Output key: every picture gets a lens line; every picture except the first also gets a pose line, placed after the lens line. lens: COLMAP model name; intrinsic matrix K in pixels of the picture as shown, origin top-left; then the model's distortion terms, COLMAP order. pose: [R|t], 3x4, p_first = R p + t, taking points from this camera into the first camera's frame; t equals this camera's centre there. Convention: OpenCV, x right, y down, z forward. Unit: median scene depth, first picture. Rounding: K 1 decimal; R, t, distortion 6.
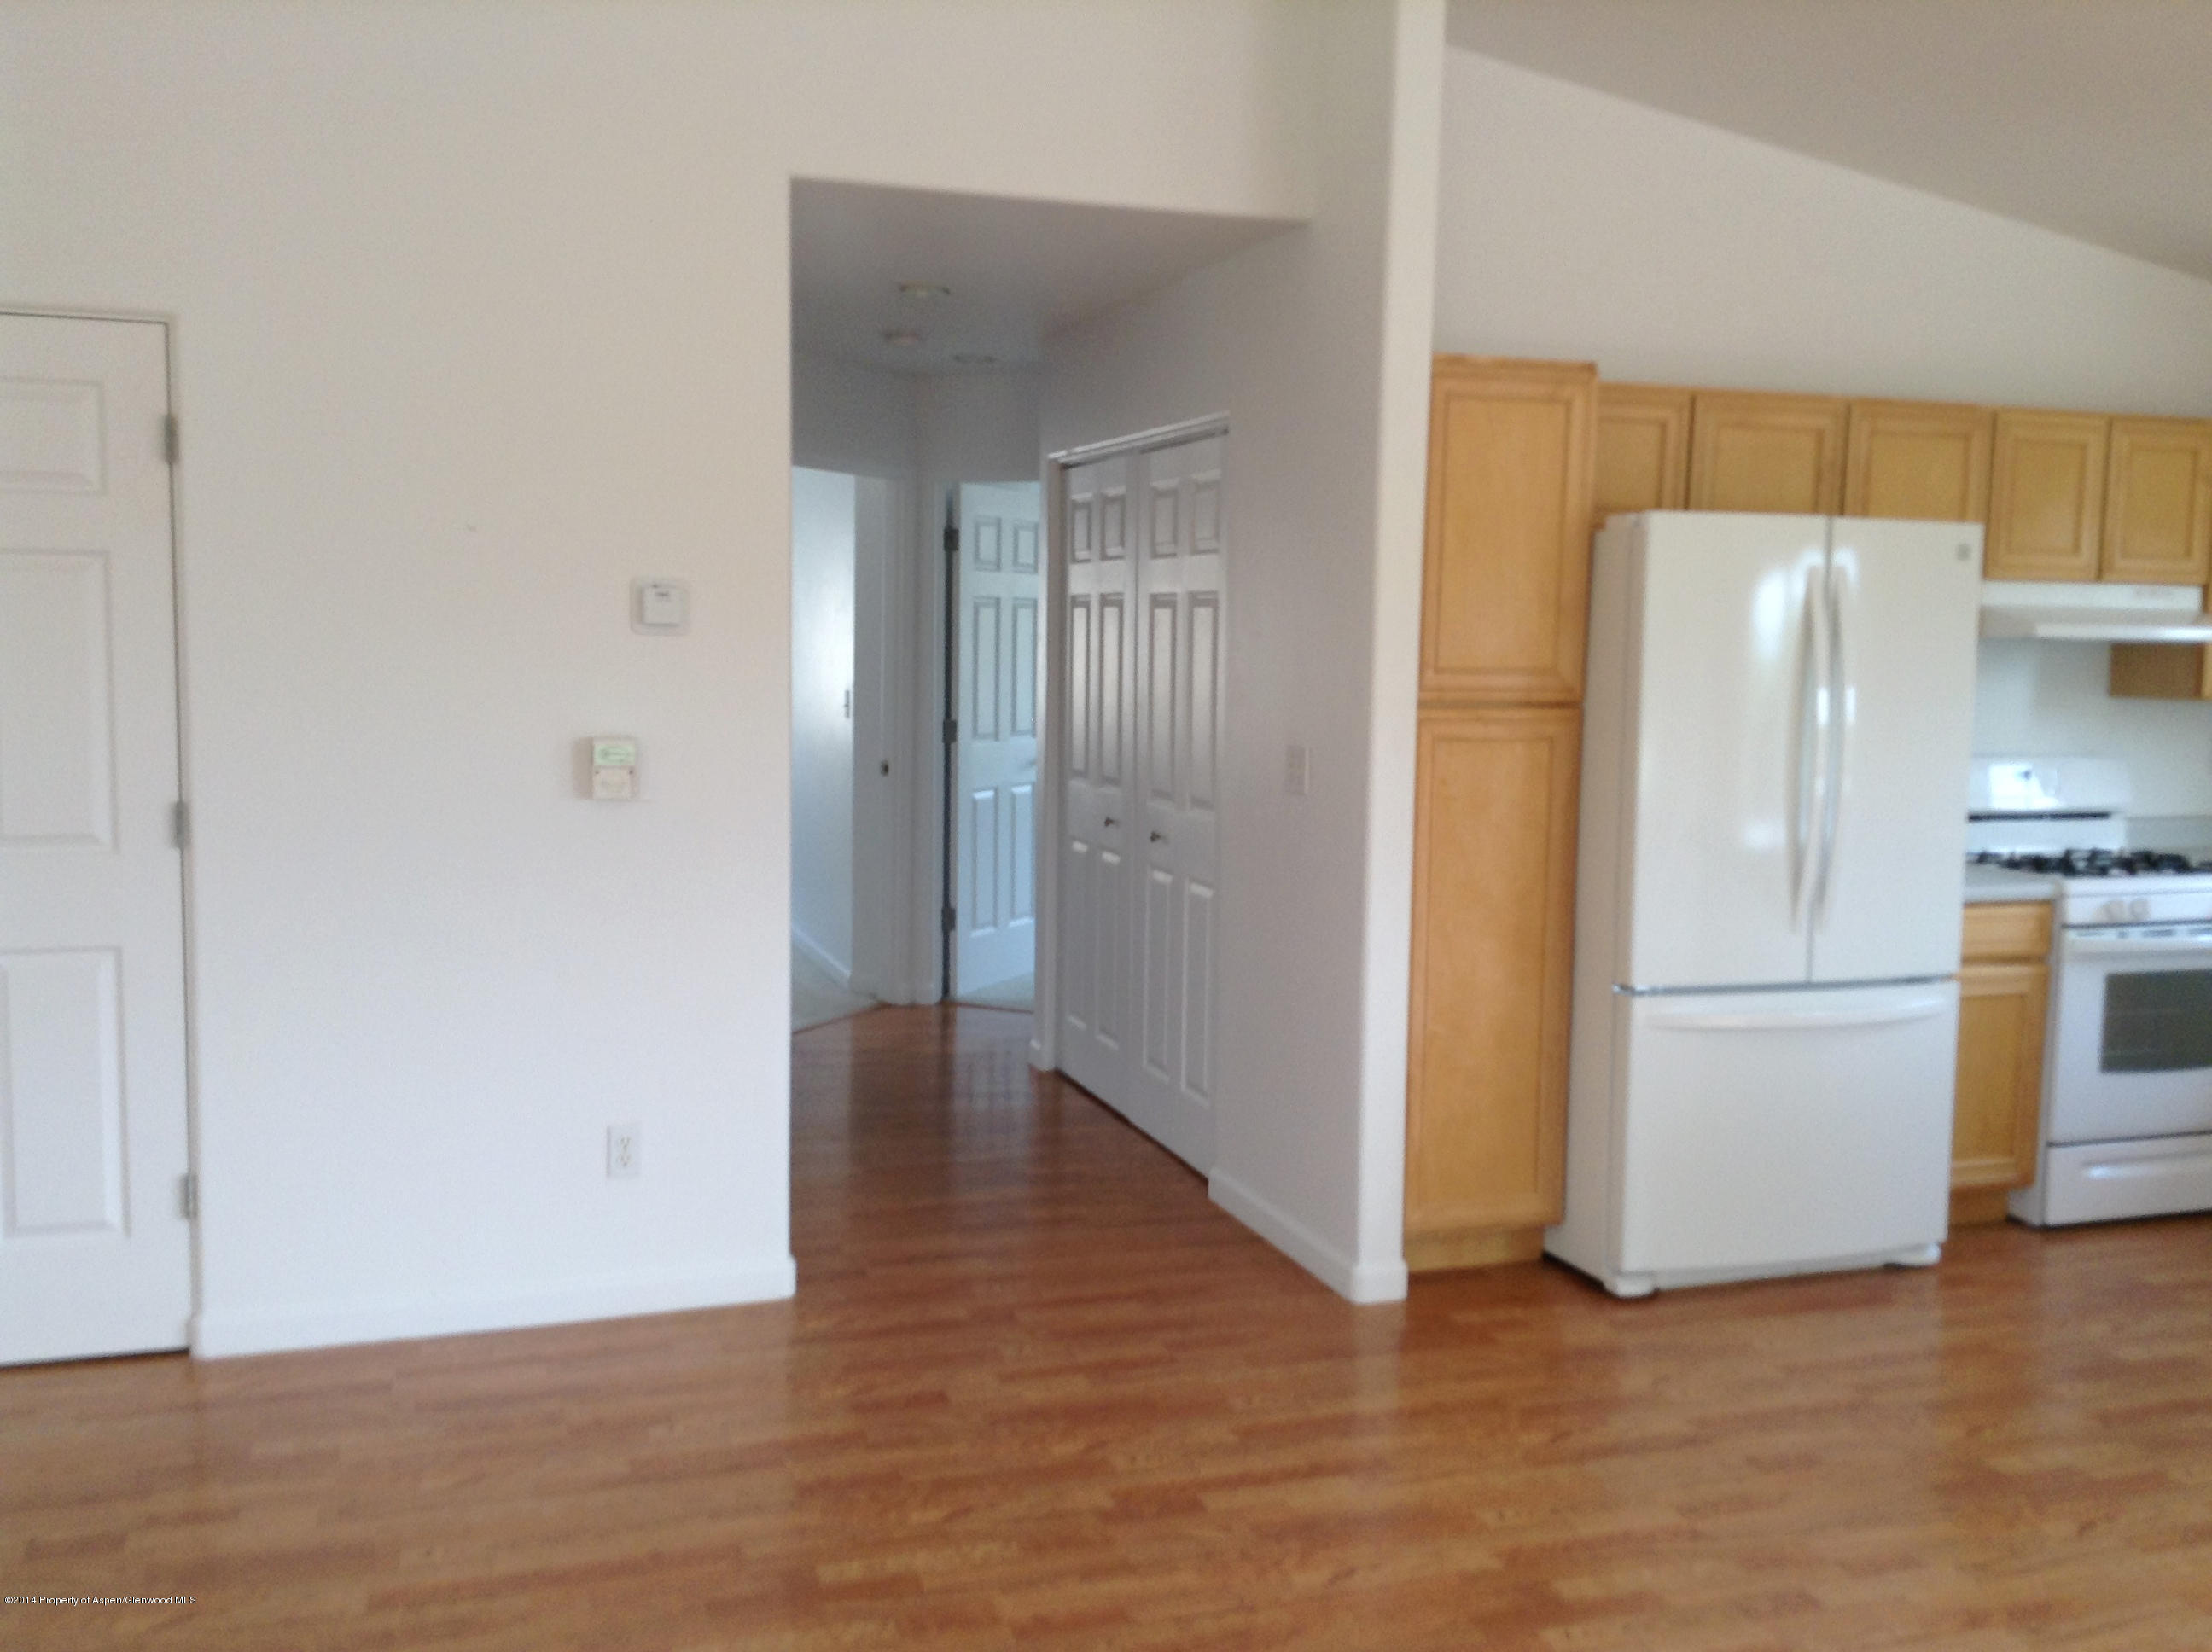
lens RADIAL K [[1979.9, 0, 1159.6], [0, 1979.9, 806.7], [0, 0, 1]] dist [0.139191, -0.223760]
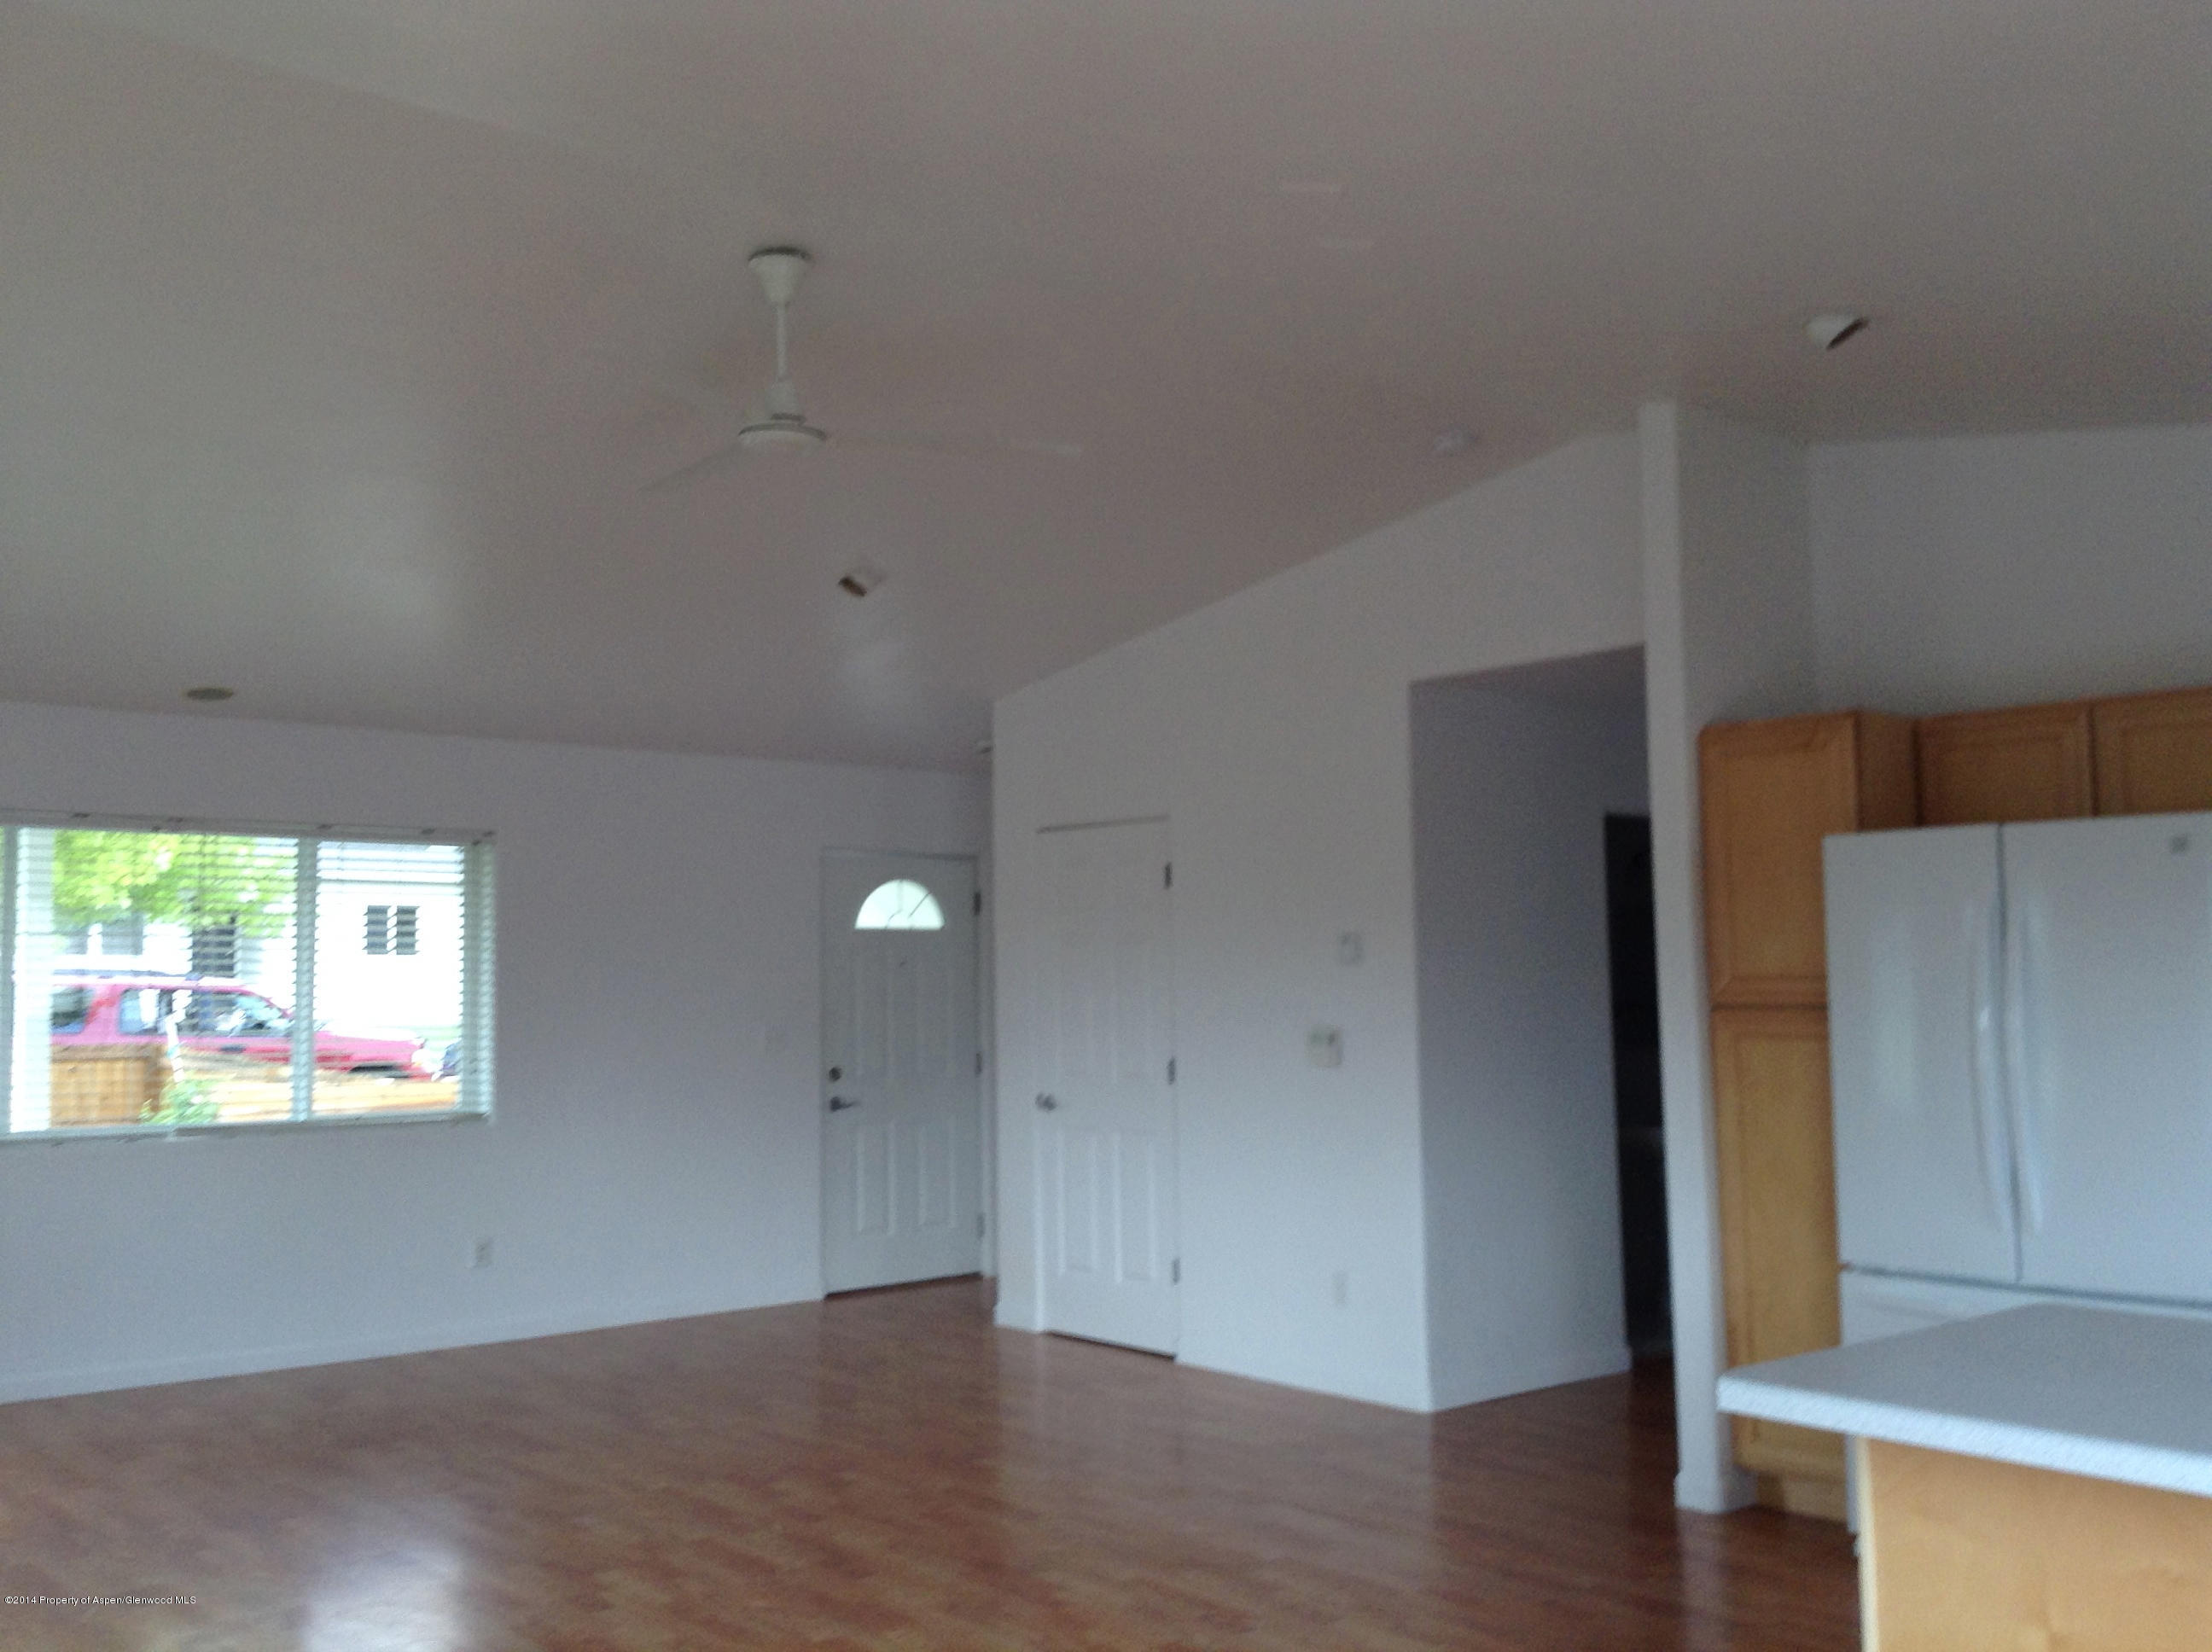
lens RADIAL K [[2000.0, 0, 1072.2], [0, 2000.0, 812.5], [0, 0, 1]] dist [0.152442, -0.216906]
pose [[0.363469, -0.101011, -0.926114, 1.004336], [-0.073970, 0.987837, -0.136774, 0.027245], [0.928665, 0.118217, 0.351576, 0.157329]]
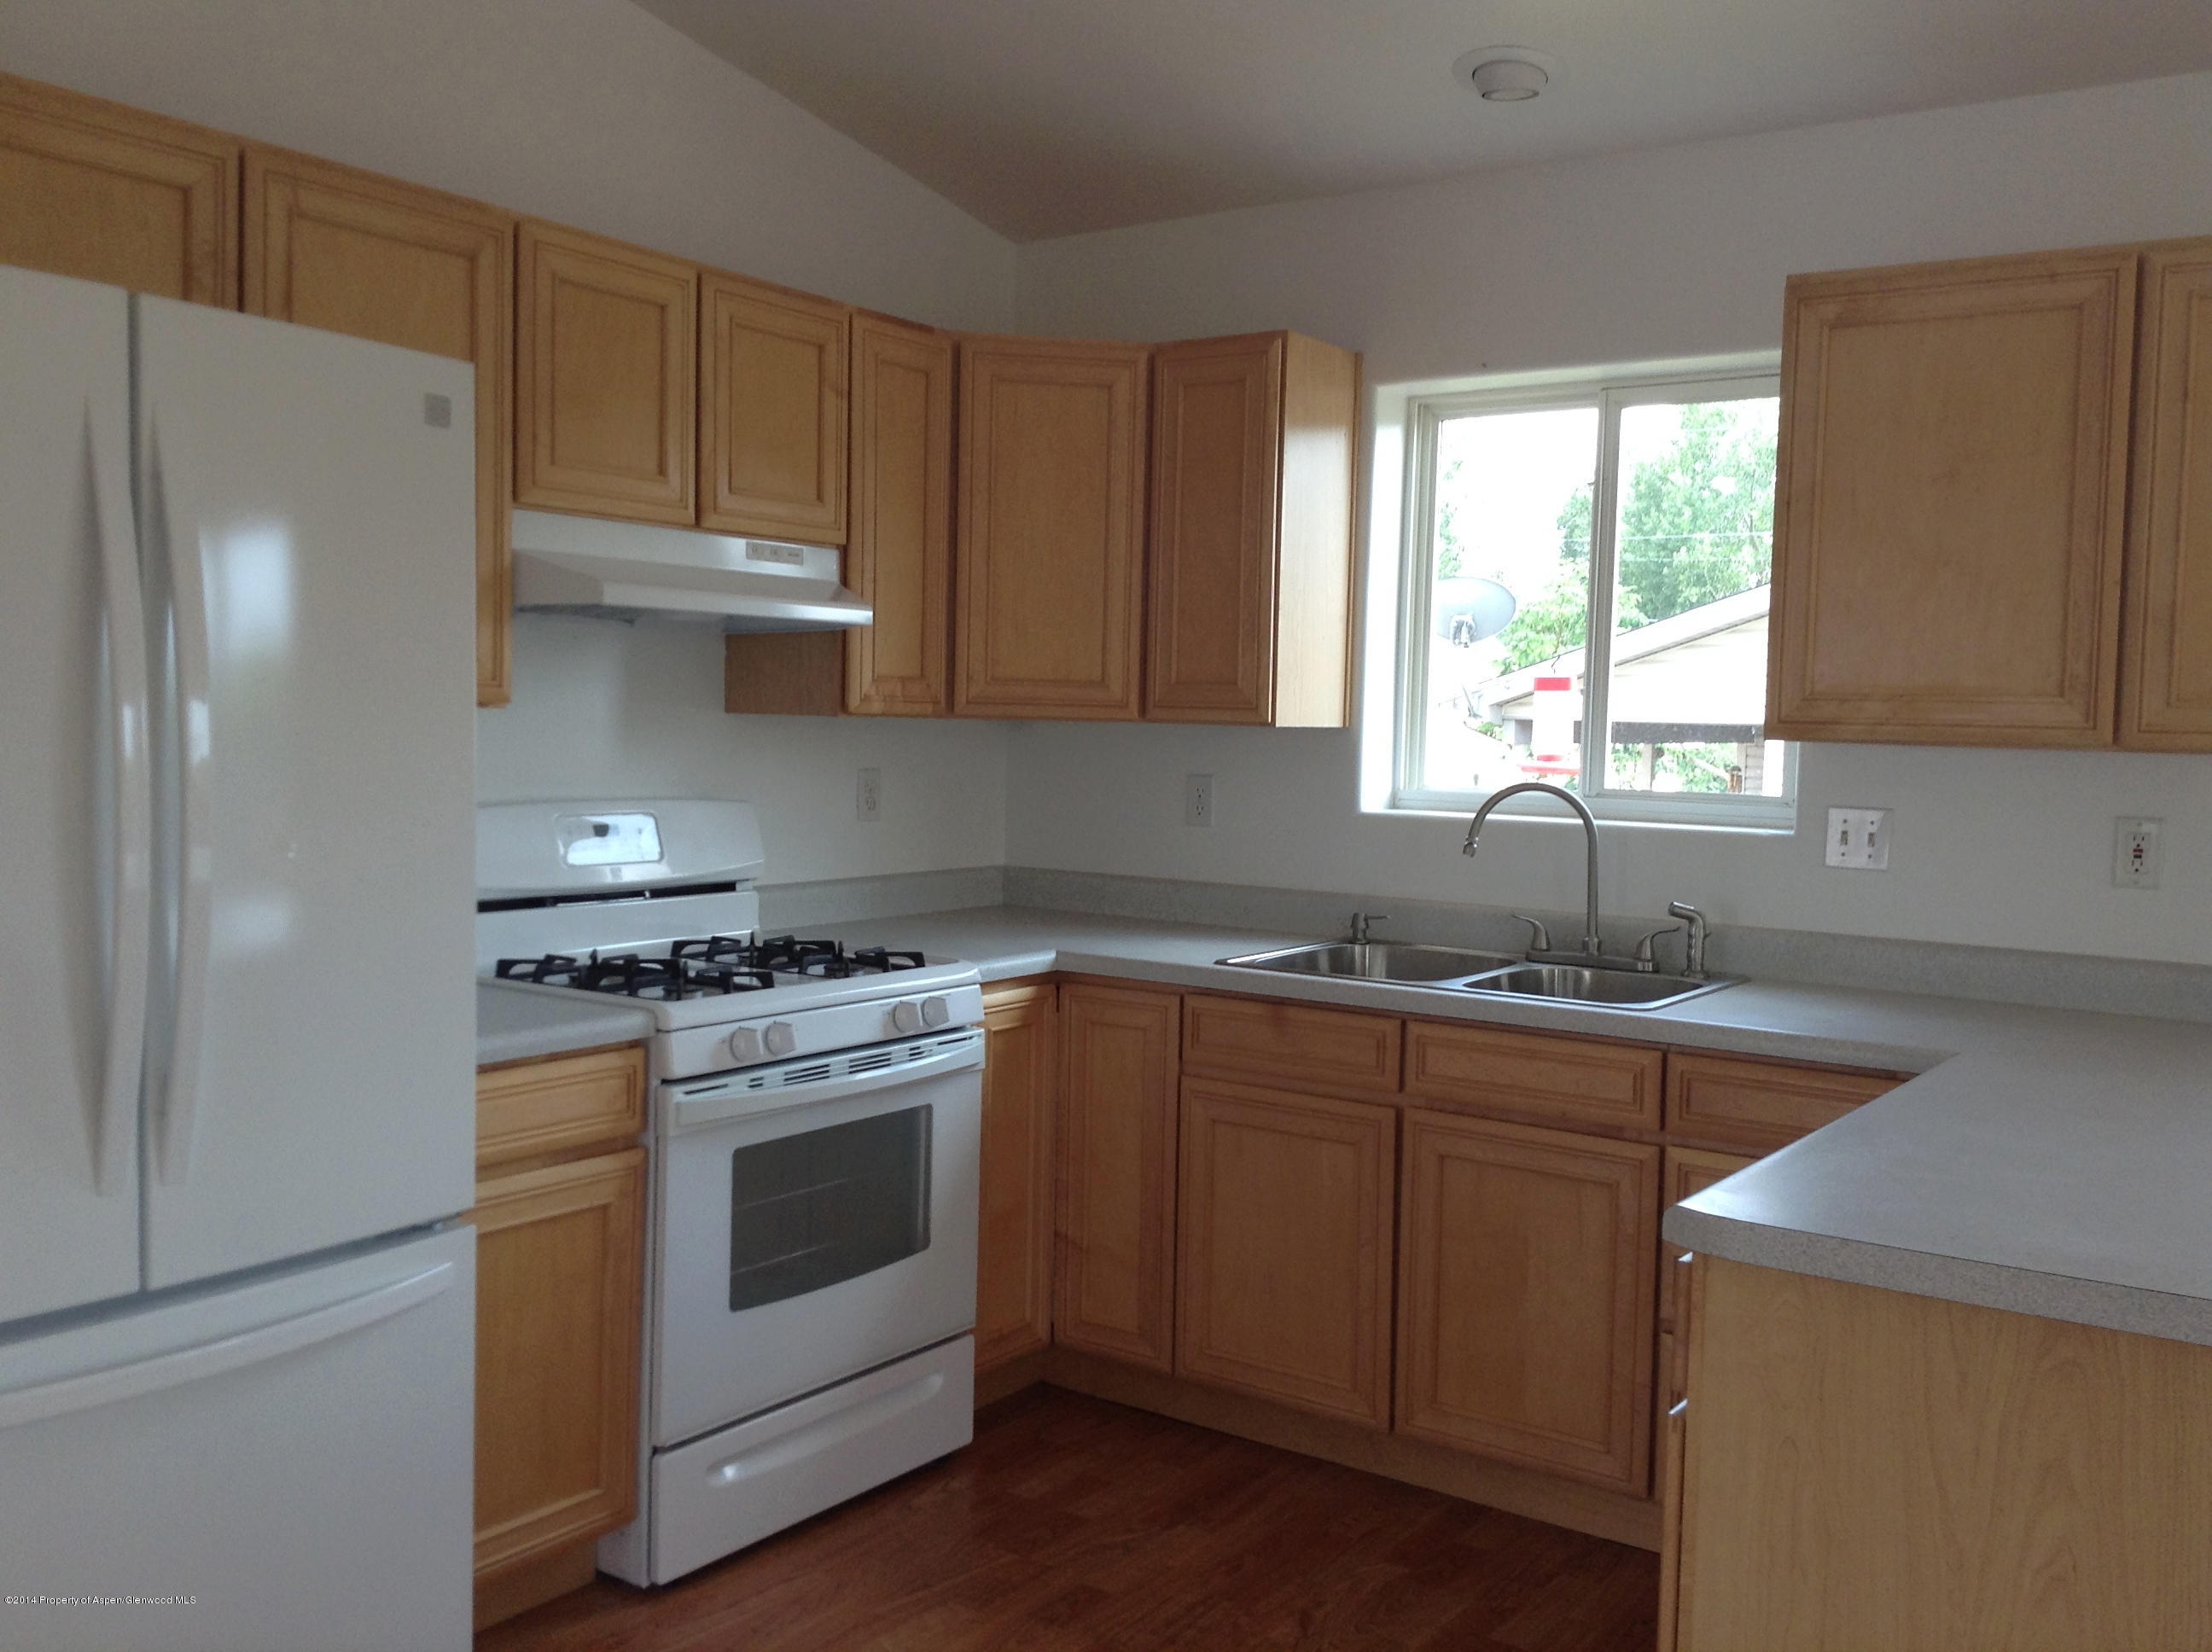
lens RADIAL K [[2000.0, 0, 1072.2], [0, 2000.0, 812.5], [0, 0, 1]] dist [0.152442, -0.216906]
pose [[0.827304, -0.030141, 0.560945, 0.215436], [0.047701, 0.998722, -0.016686, -0.004604], [-0.559725, 0.040562, 0.827685, 0.435452]]
